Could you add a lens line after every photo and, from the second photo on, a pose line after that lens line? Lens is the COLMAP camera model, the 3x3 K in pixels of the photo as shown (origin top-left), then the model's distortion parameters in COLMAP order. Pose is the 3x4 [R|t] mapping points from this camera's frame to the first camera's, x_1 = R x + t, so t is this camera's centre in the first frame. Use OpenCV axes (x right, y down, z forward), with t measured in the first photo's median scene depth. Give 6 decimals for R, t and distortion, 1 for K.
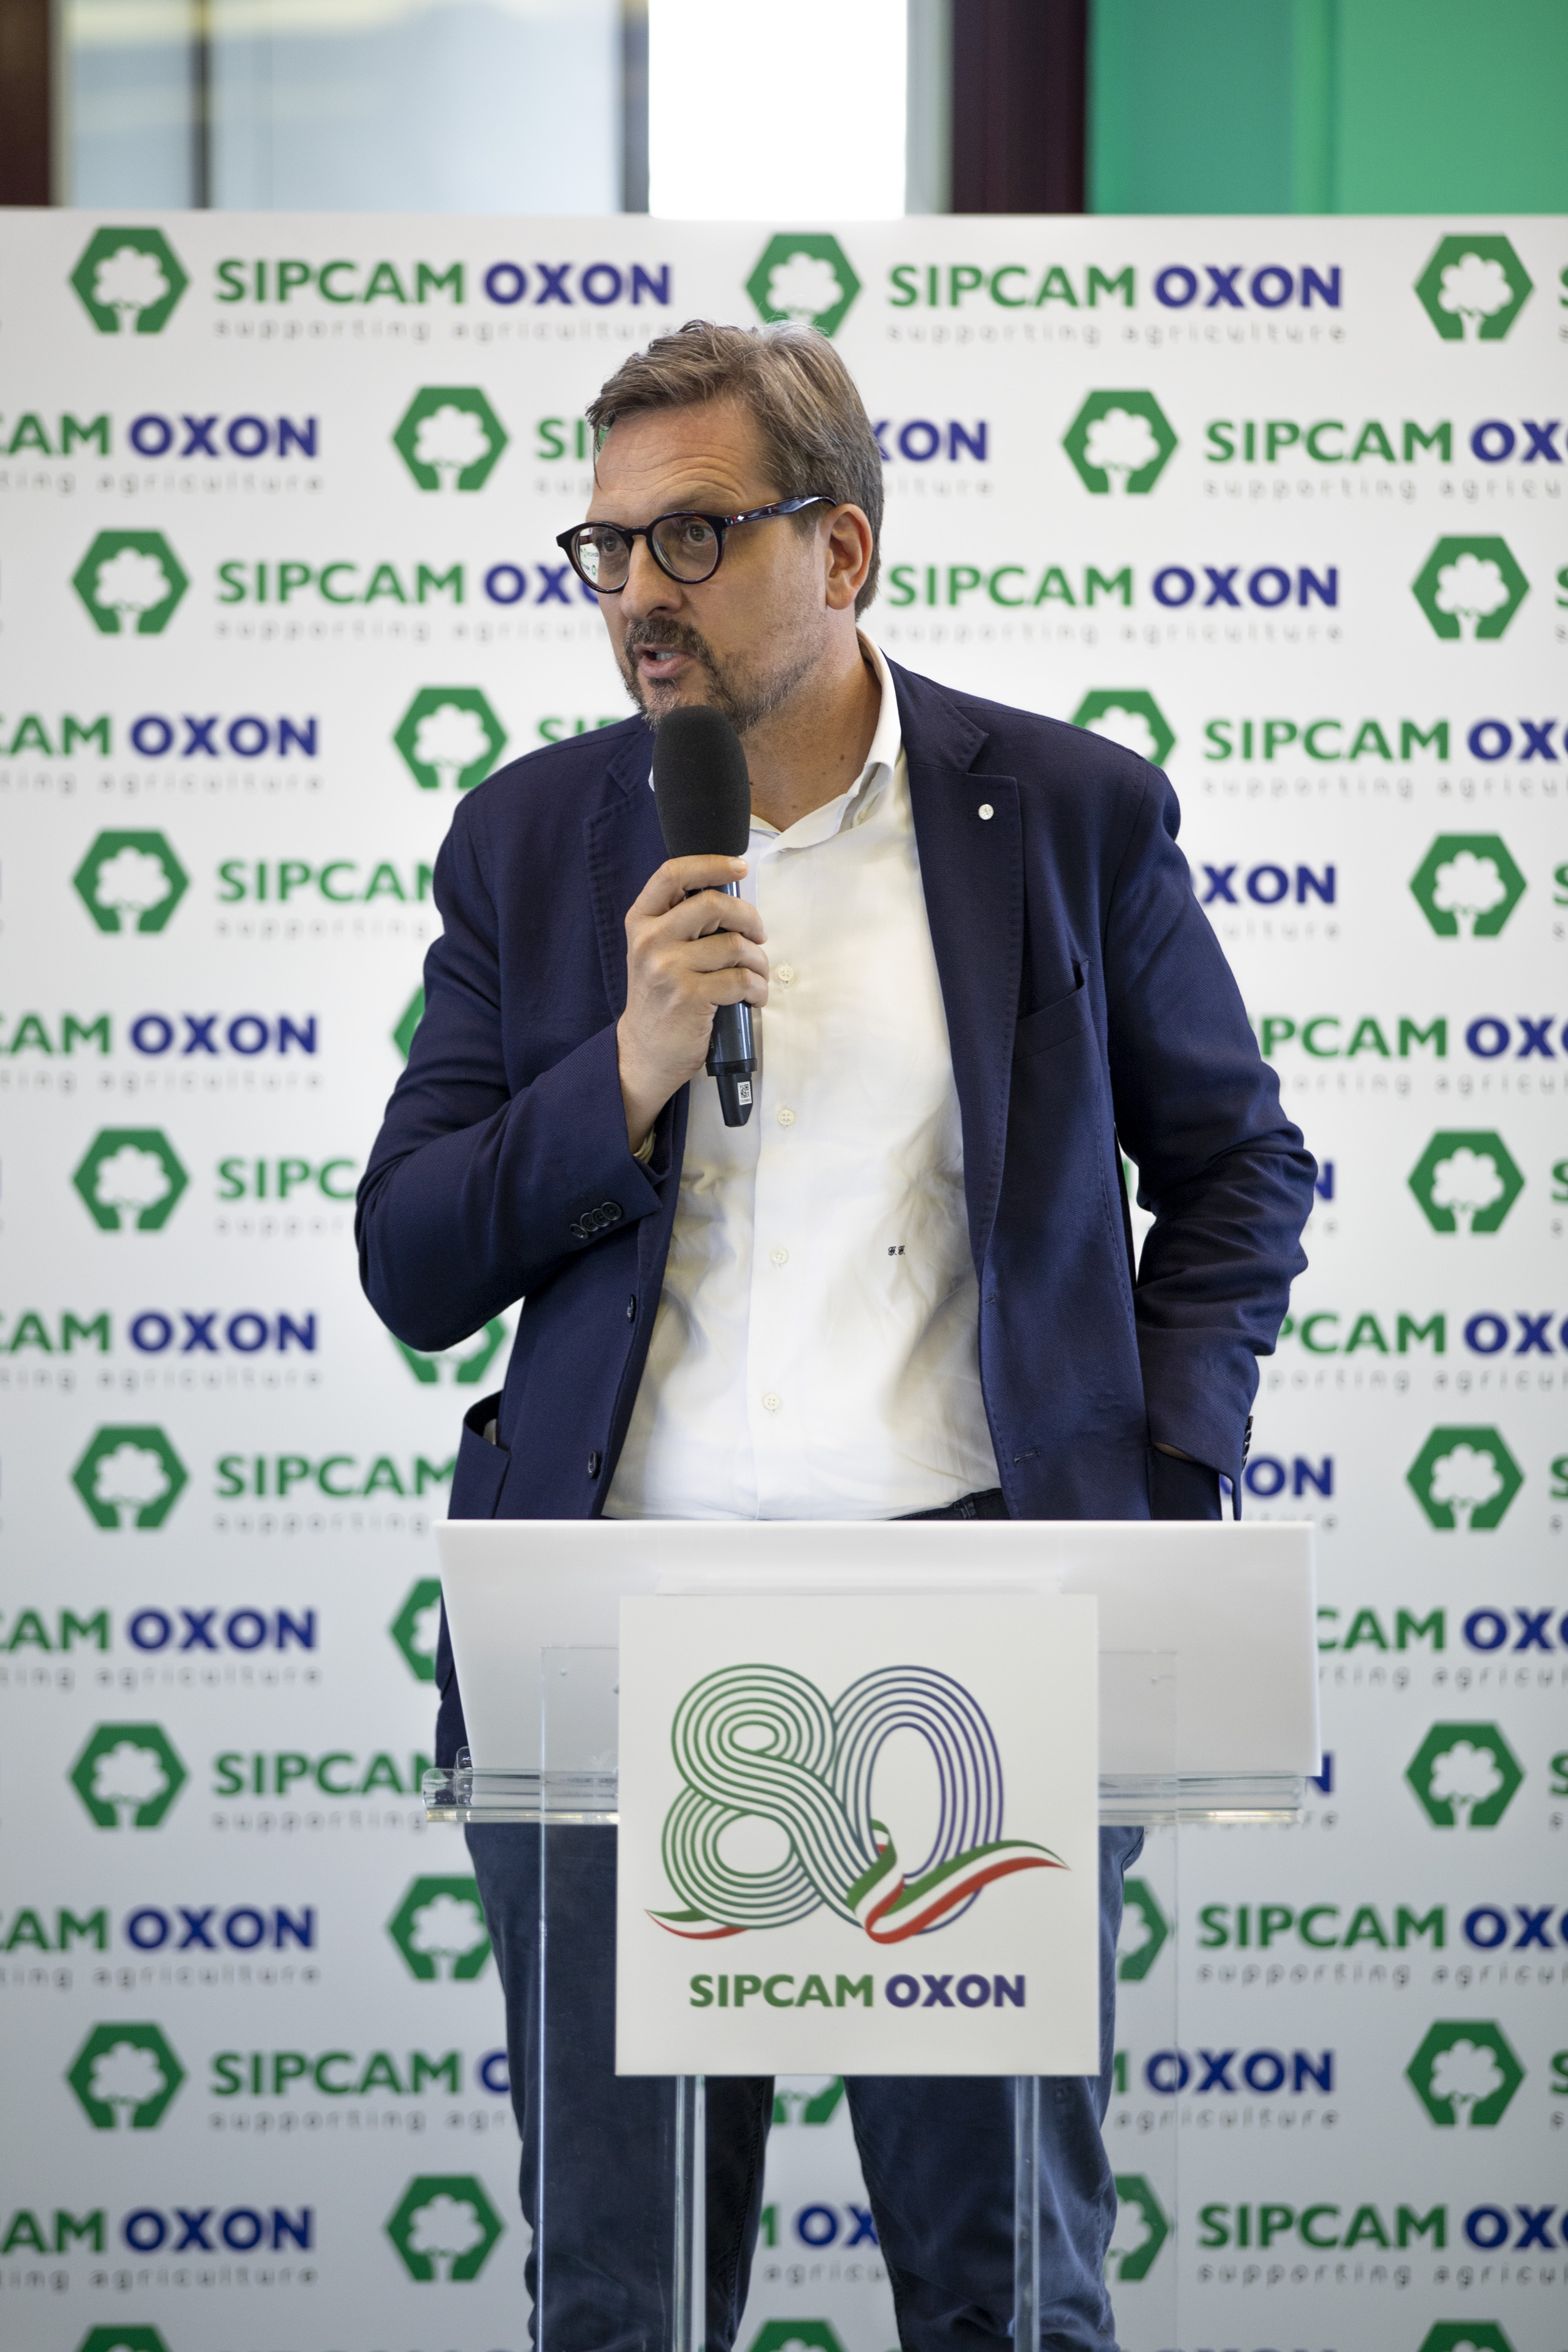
lens RADIAL K [[13099.0, 0, 743.0], [0, 13099.0, 1114.9], [0, 0, 1]] dist [0.921122, 0.000000]
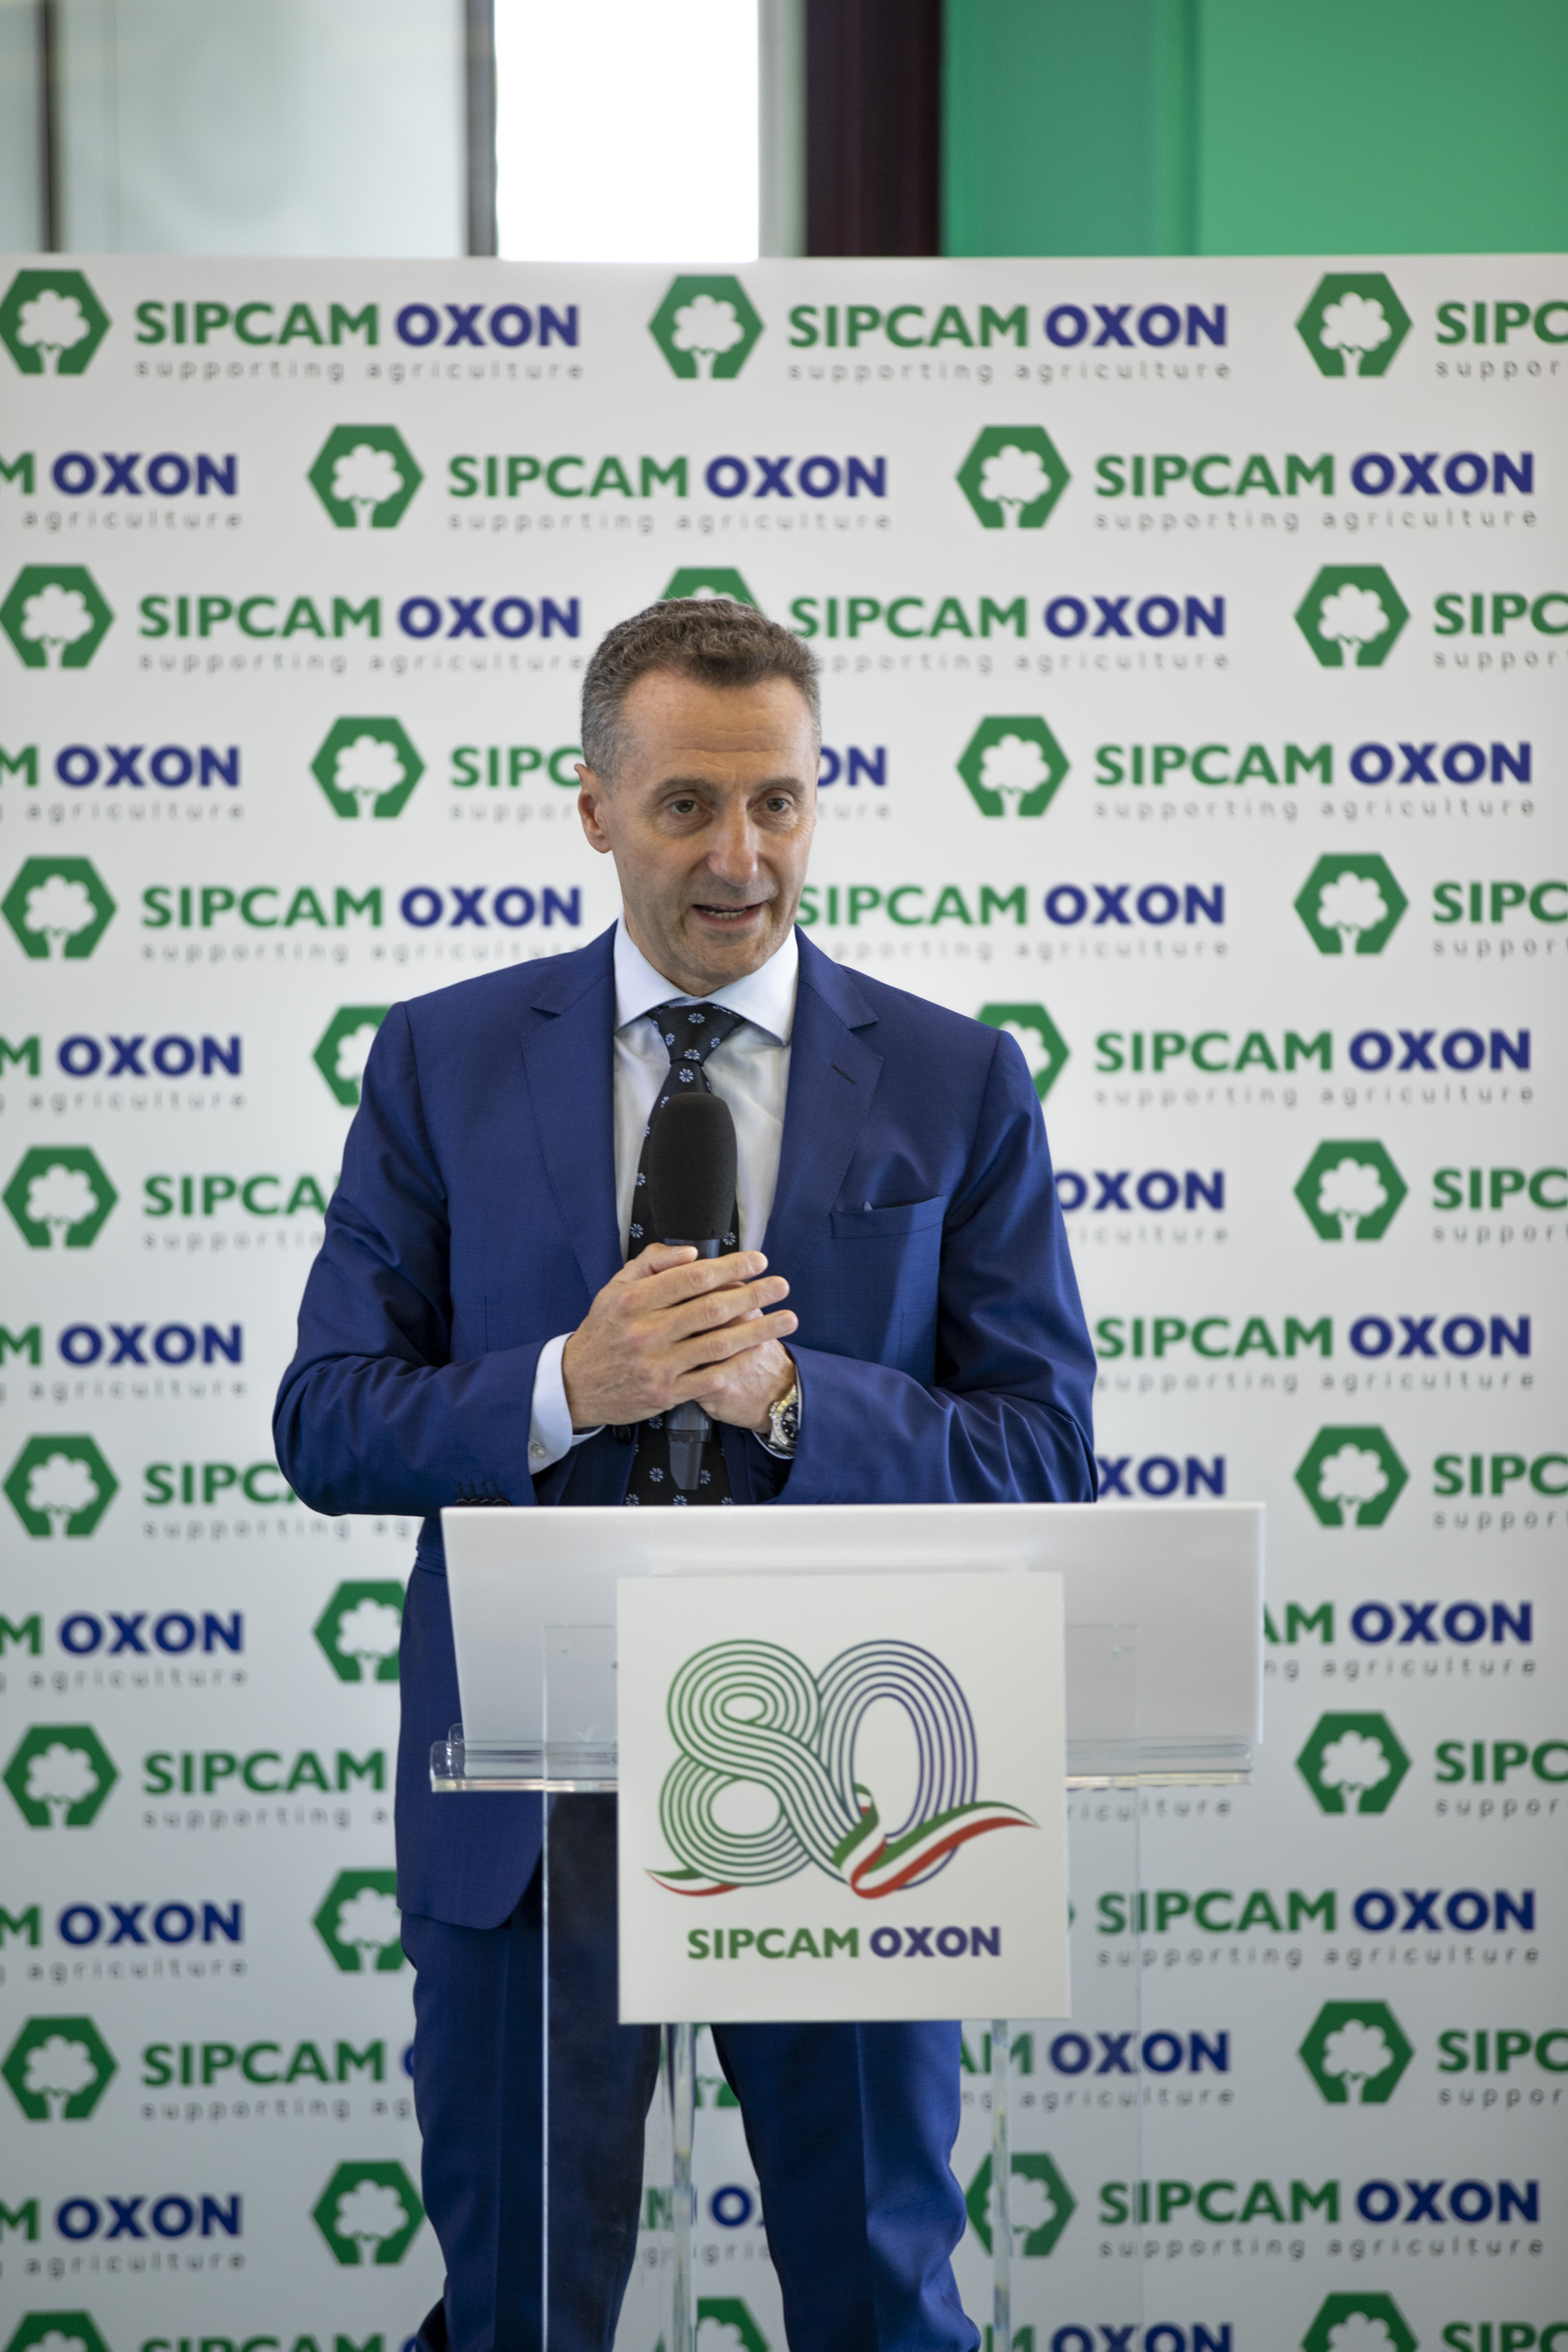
lens RADIAL K [[14950.3, 0, 785.7], [0, 14950.3, 1175.3], [0, 0, 1]] dist [1.899469, 0.000000]
pose [[0.999370, -0.006841, 0.034818, -0.030706], [0.006767, 0.999975, 0.002240, 0.000964], [-0.034832, -0.002003, 0.999391, -0.180284]]
